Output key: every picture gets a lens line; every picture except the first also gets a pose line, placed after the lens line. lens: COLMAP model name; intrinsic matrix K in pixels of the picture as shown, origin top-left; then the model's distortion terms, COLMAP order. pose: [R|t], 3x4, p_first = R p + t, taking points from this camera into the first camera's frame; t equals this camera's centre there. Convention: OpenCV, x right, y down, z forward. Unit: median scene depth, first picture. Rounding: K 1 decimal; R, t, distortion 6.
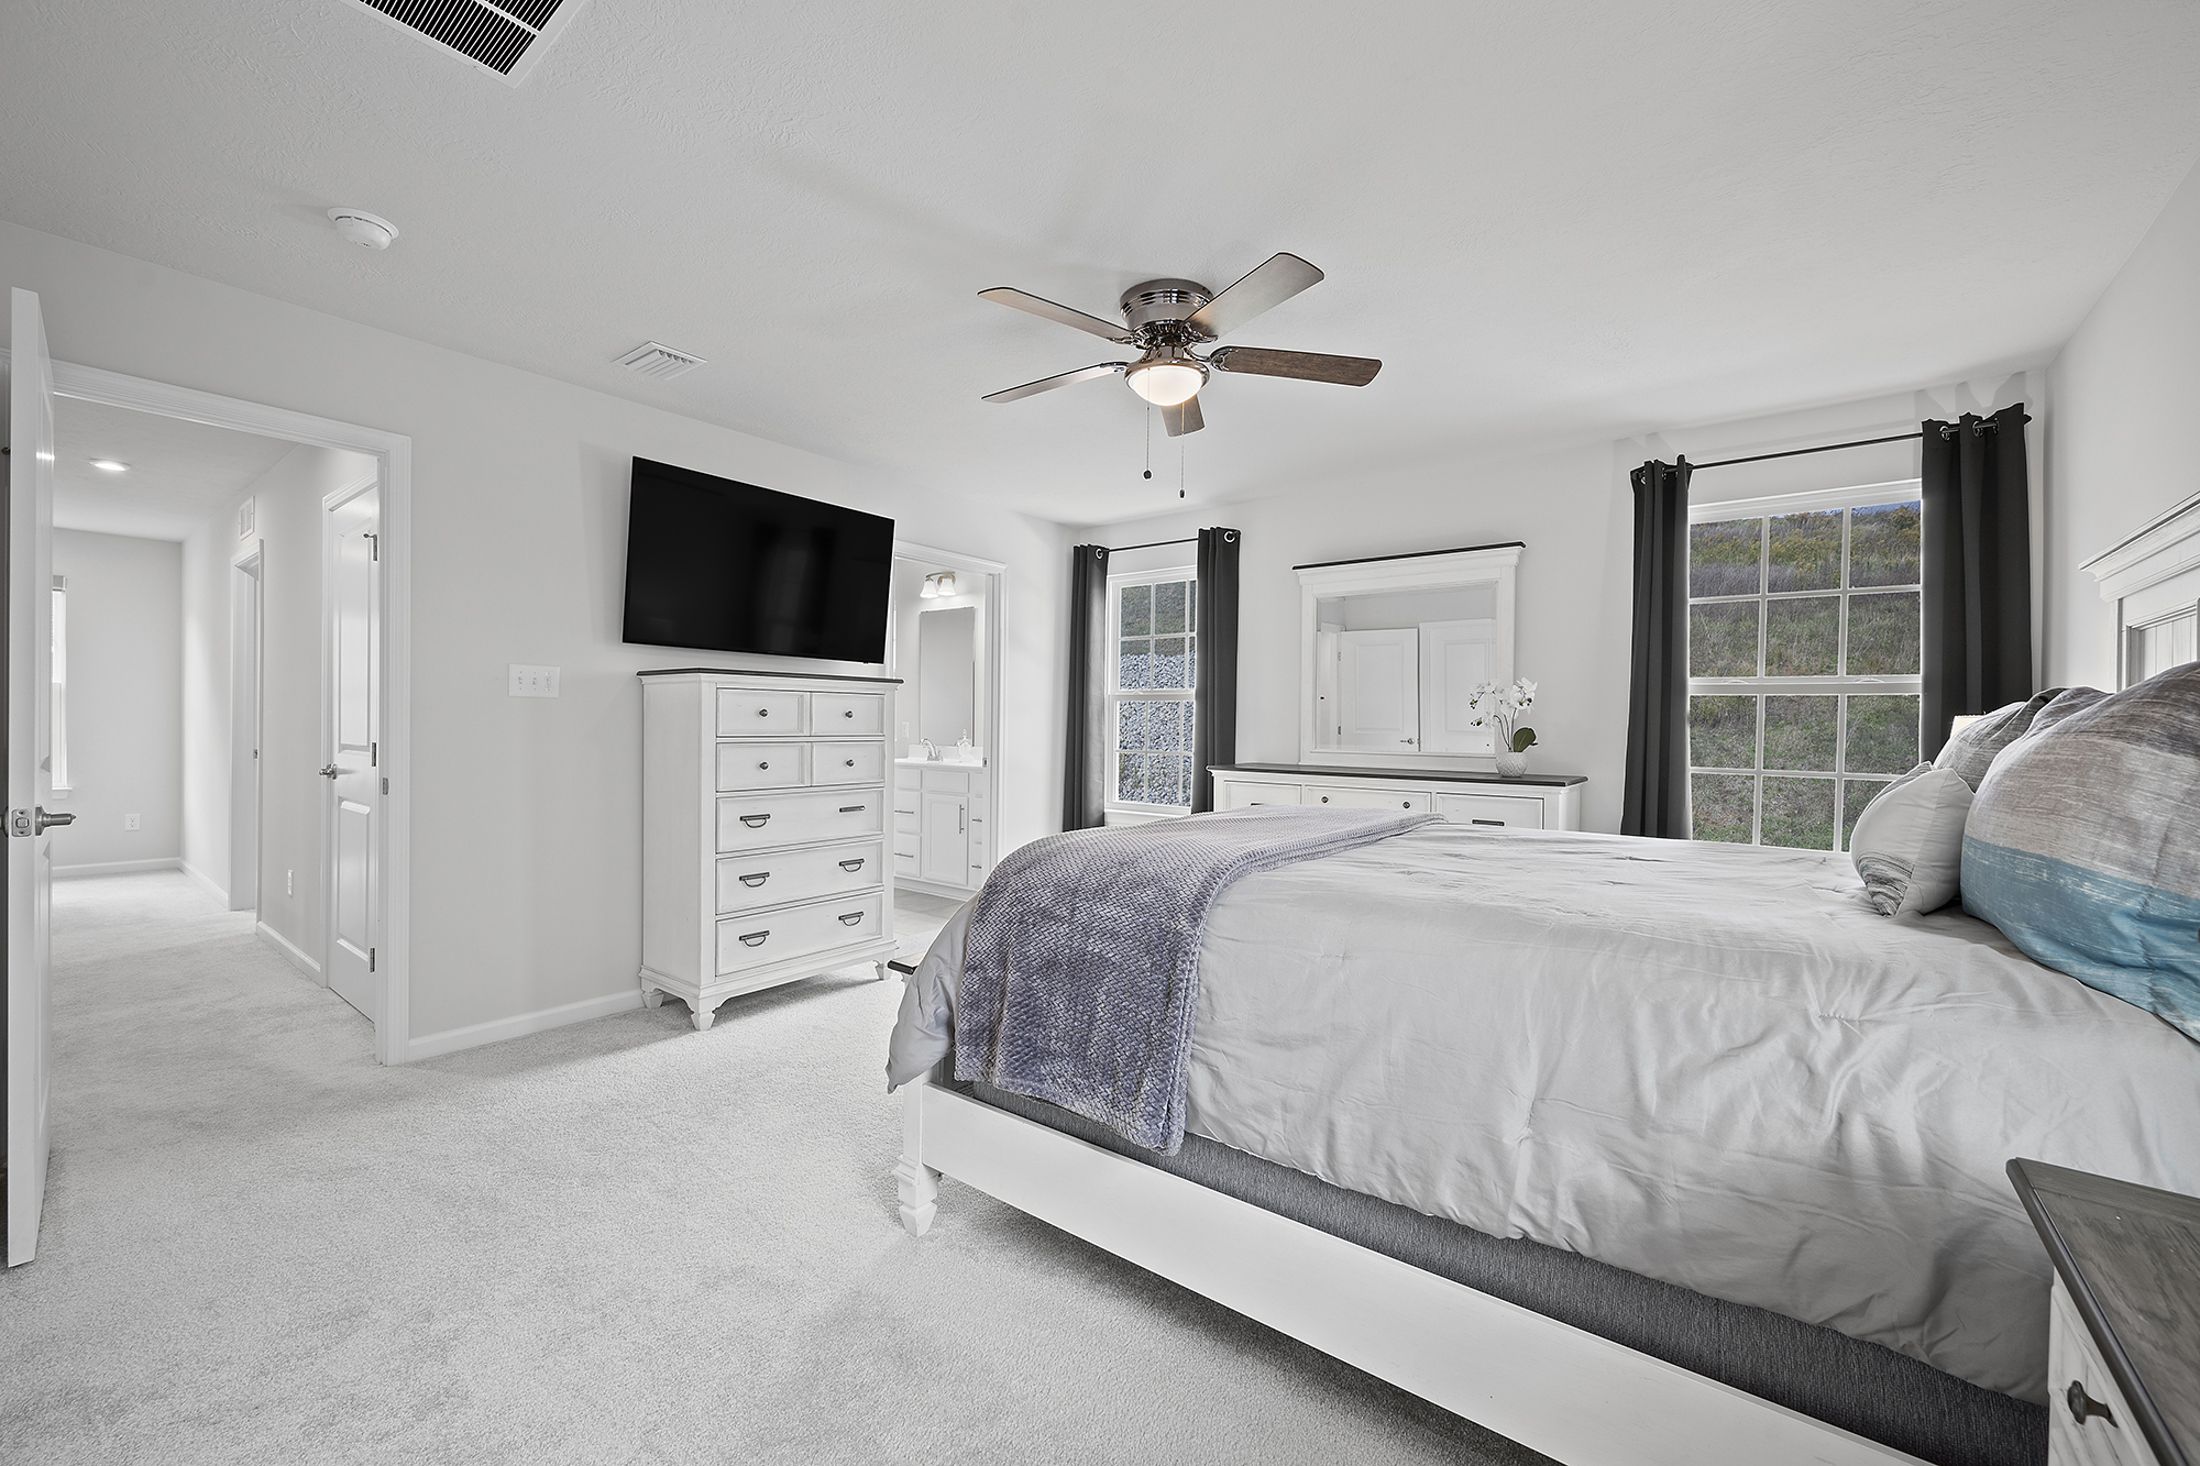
lens RADIAL K [[858.3, 0, 1100.1], [0, 858.3, 729.2], [0, 0, 1]] dist [0.001994, -0.001991]
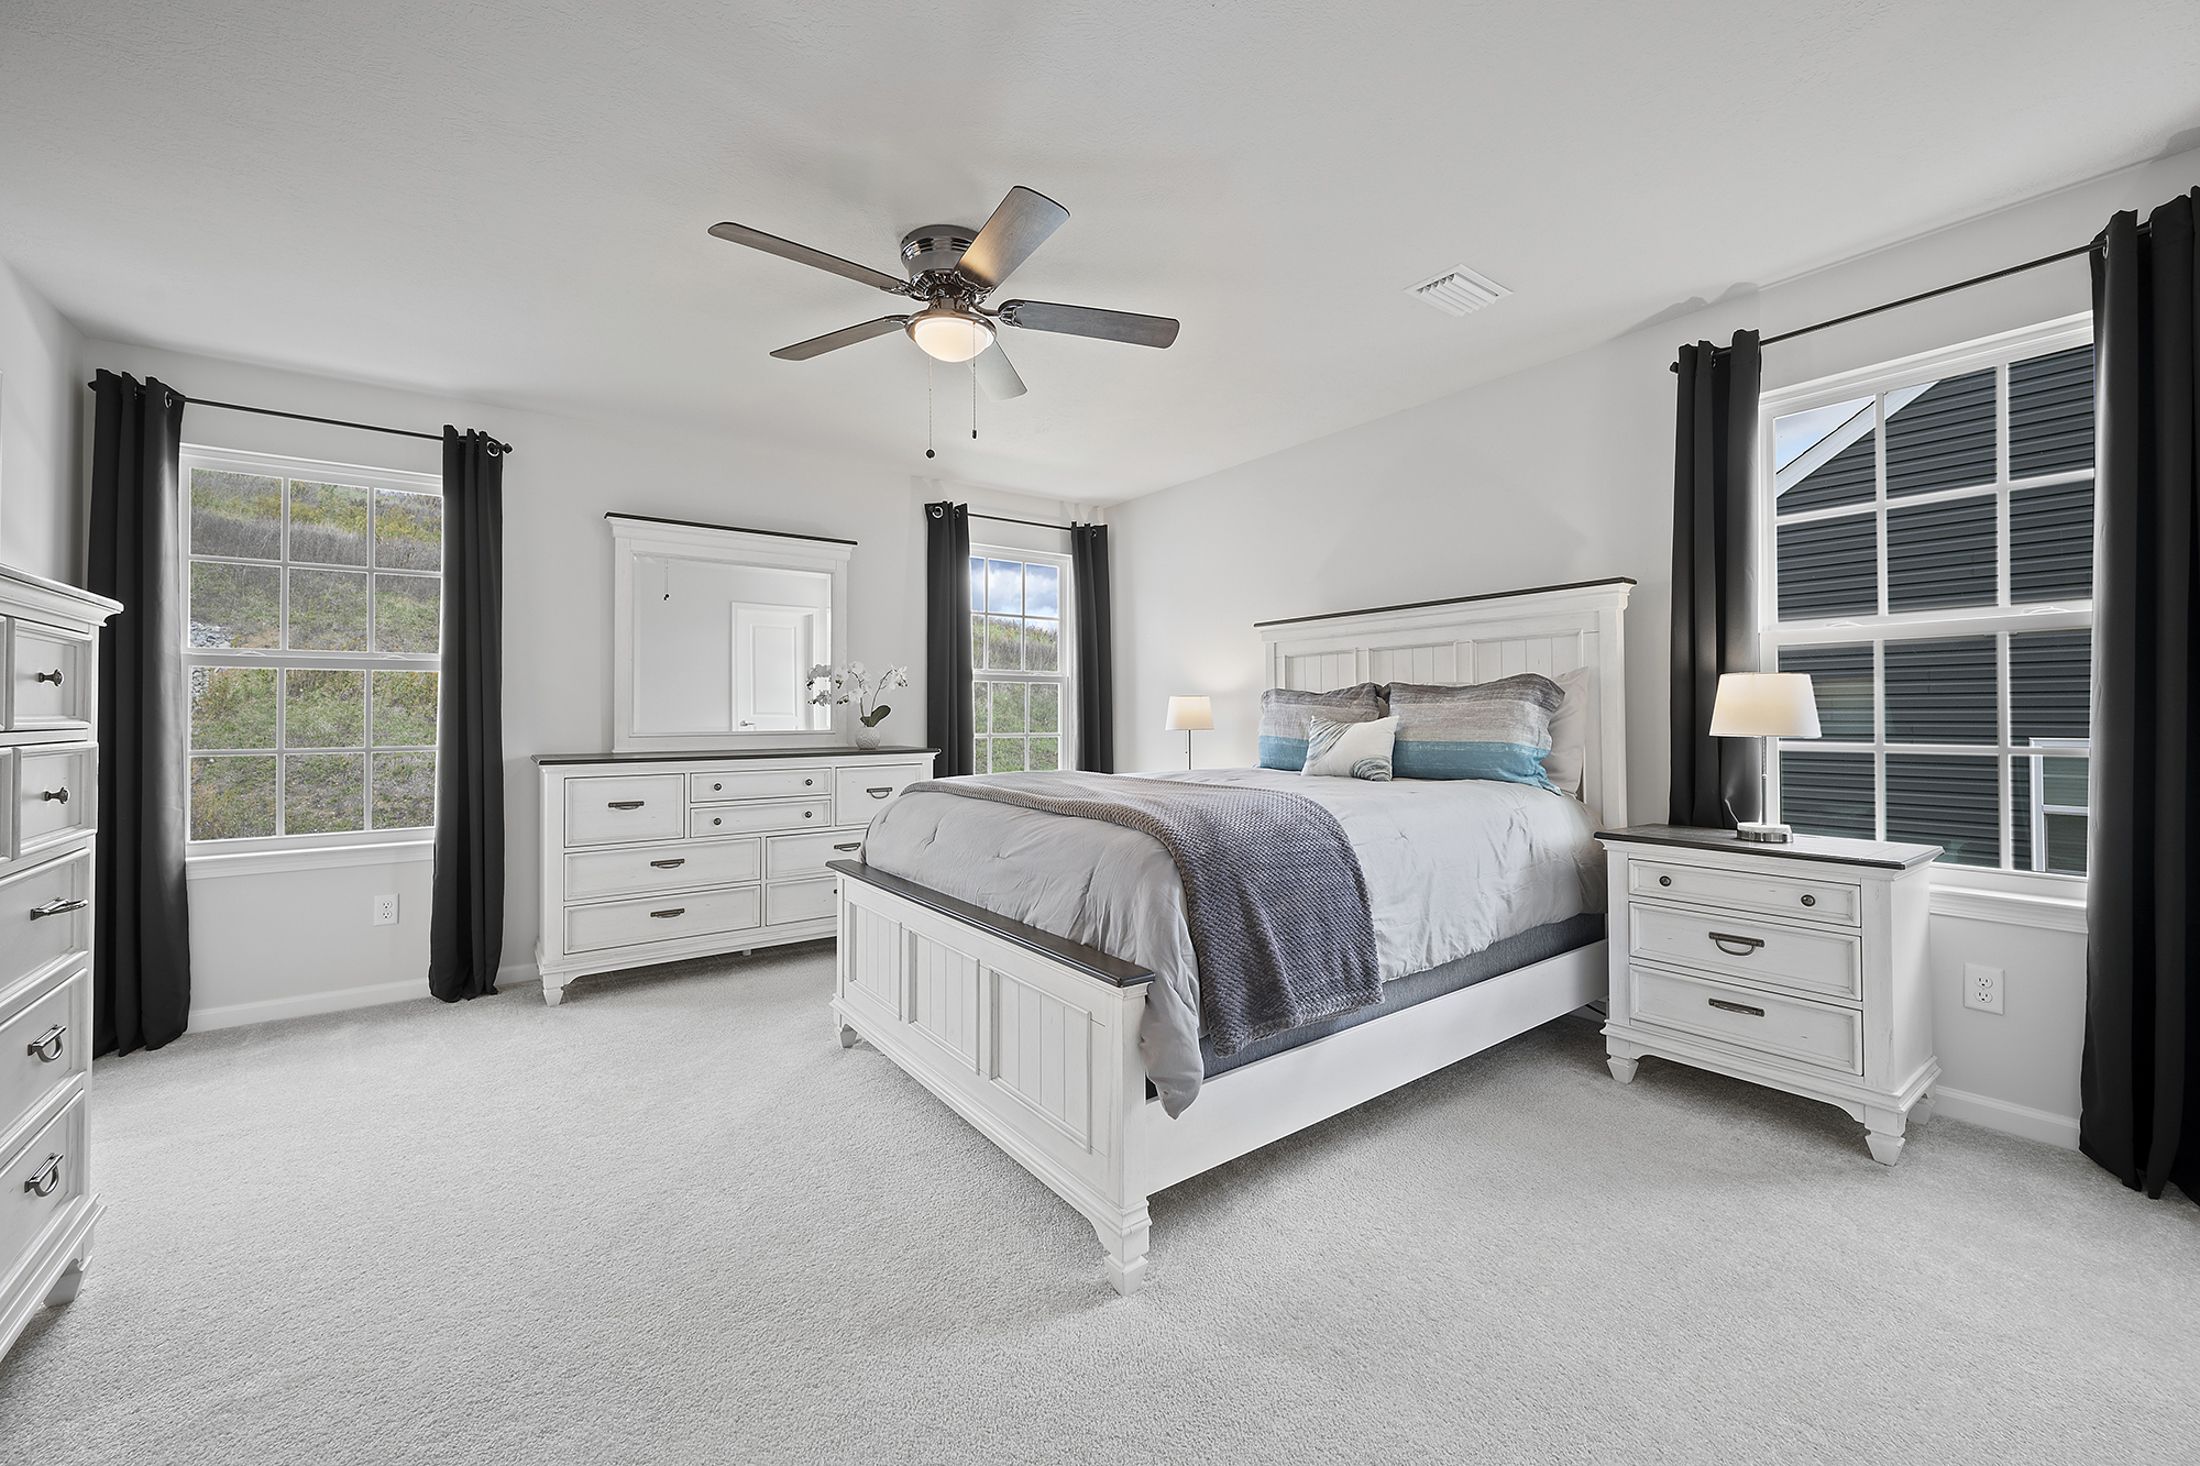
lens RADIAL K [[858.3, 0, 1101.2], [0, 858.3, 713.8], [0, 0, 1]] dist [0.001994, -0.001991]
pose [[0.295956, -0.010697, 0.955142, -1.423573], [0.015186, 0.999864, 0.006493, 0.013539], [-0.955081, 0.012584, 0.296078, 1.052419]]
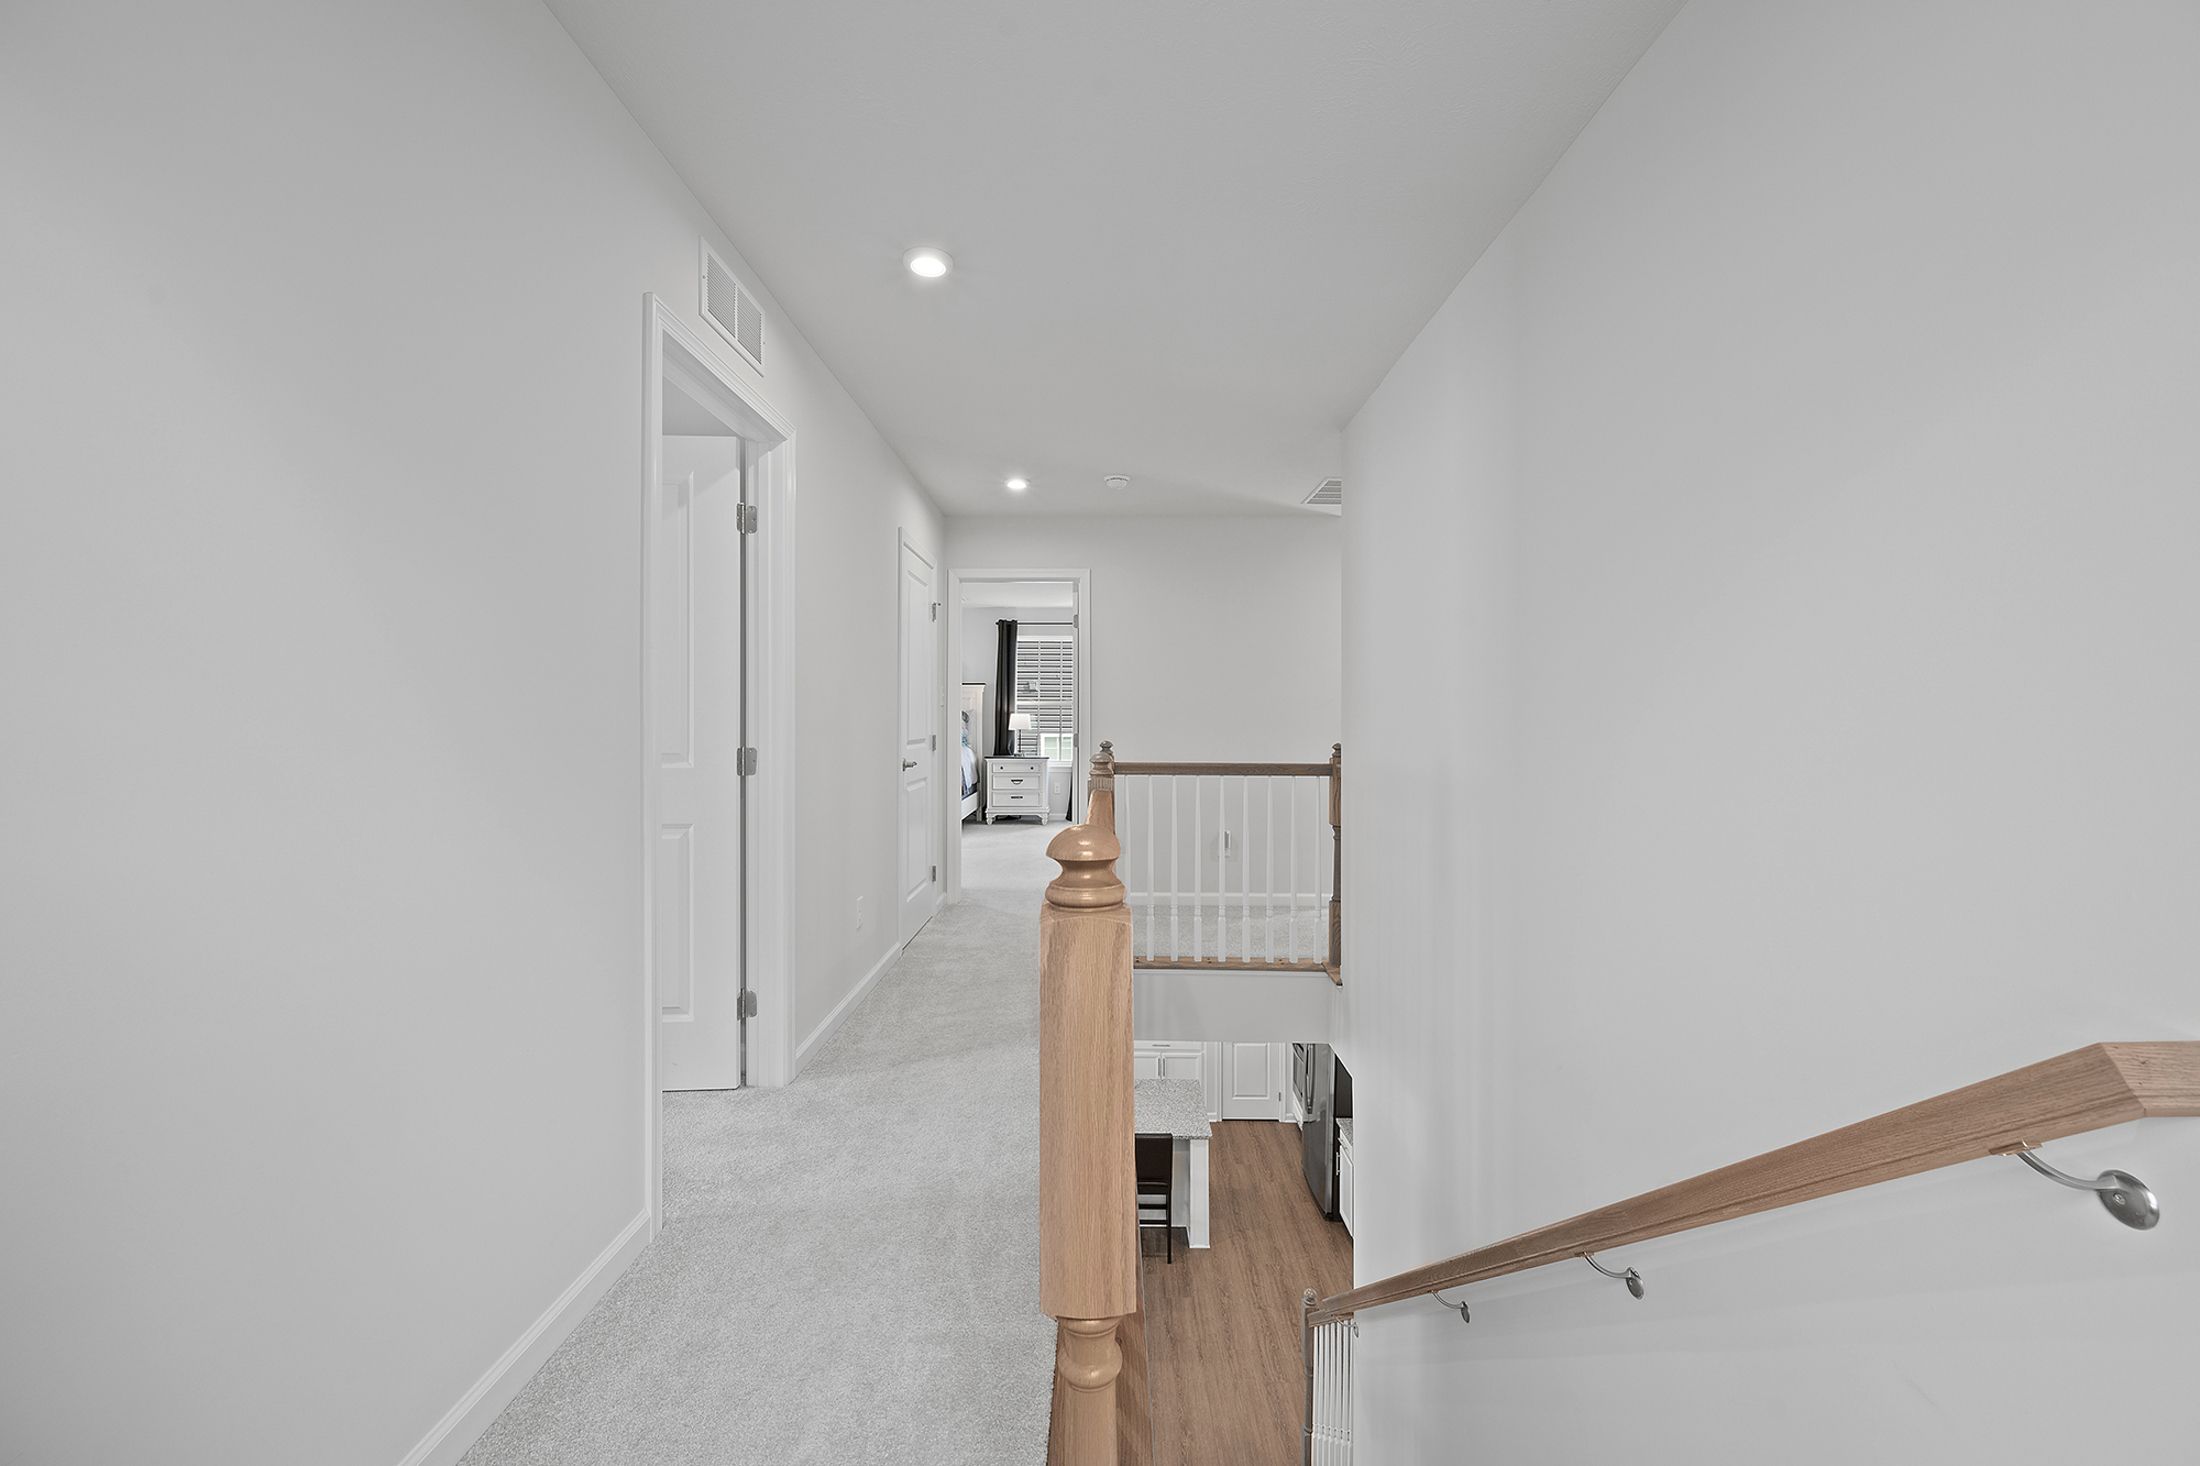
lens RADIAL K [[858.3, 0, 1100.0], [0, 858.3, 725.0], [0, 0, 1]] dist [0.001994, -0.001991]
pose [[-0.604886, -0.011107, 0.796235, -5.001061], [-0.001291, 0.999915, 0.012967, -0.030505], [-0.796311, 0.006816, -0.604849, 3.771824]]
